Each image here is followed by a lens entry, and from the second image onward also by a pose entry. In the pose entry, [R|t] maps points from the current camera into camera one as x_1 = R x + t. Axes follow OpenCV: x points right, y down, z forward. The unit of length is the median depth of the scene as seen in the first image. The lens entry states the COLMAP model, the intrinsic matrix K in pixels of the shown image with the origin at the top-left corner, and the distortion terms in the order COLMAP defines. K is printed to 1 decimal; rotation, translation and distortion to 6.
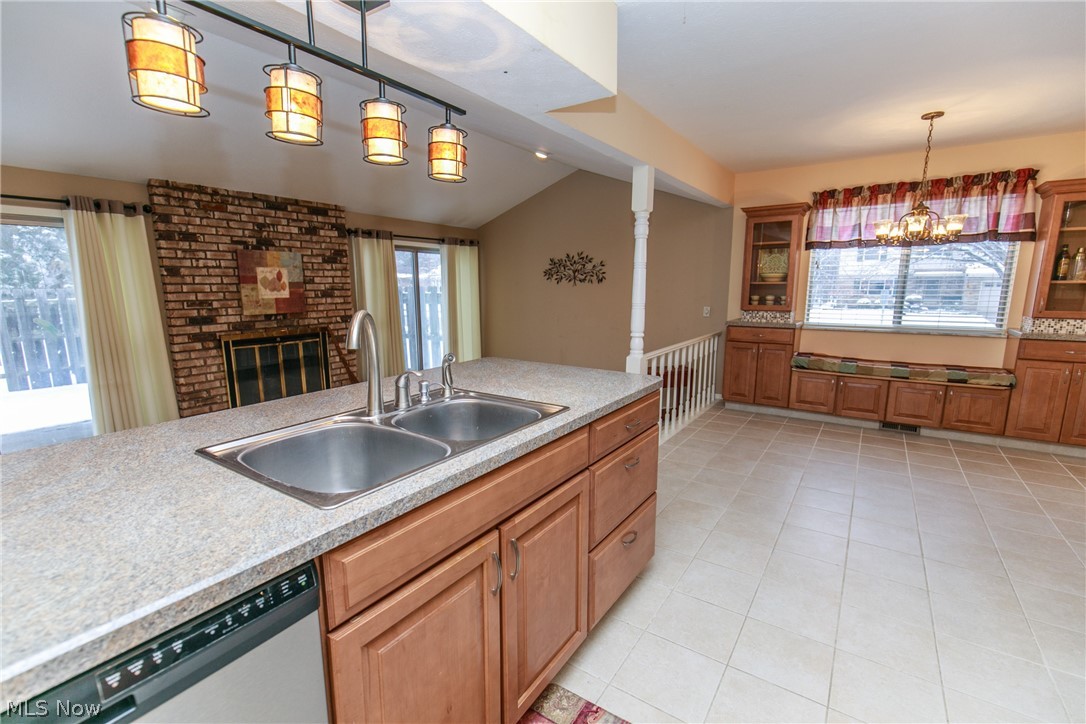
lens RADIAL K [[481.8, 0, 541.8], [0, 481.8, 364.2], [0, 0, 1]] dist [-0.000492, -0.000225]
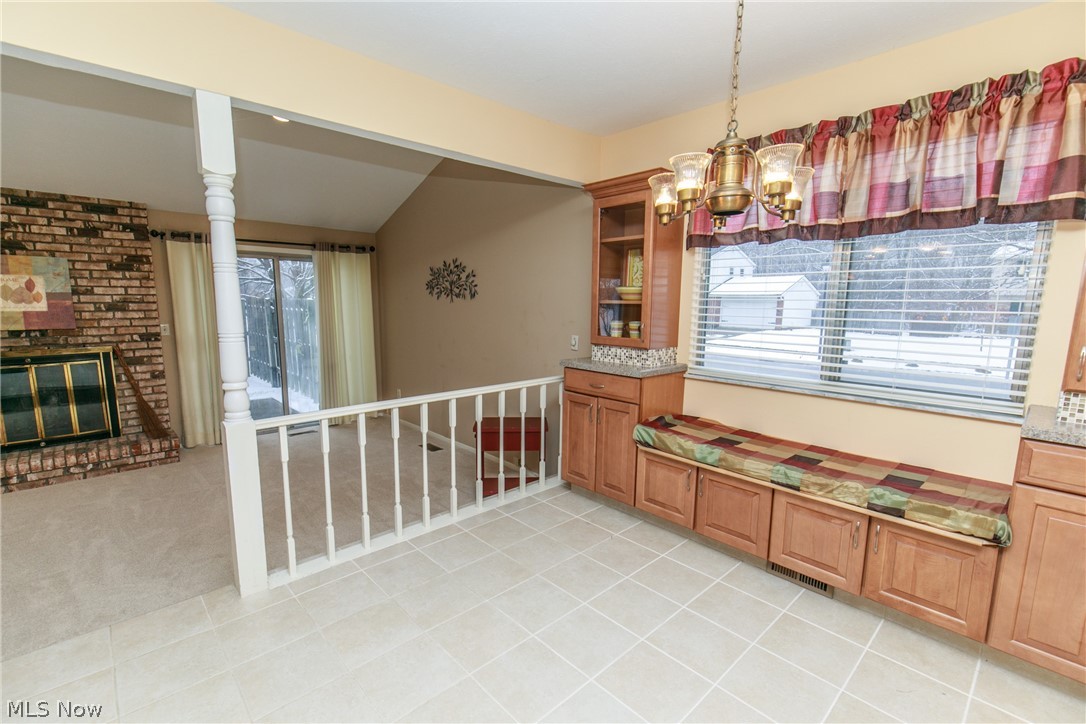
lens RADIAL K [[481.8, 0, 544.1], [0, 481.8, 367.4], [0, 0, 1]] dist [-0.000492, -0.000225]
pose [[0.977159, 0.043186, -0.208075, 0.481394], [-0.048224, 0.998652, -0.019198, -0.063407], [0.206965, 0.028794, 0.977925, 0.350024]]
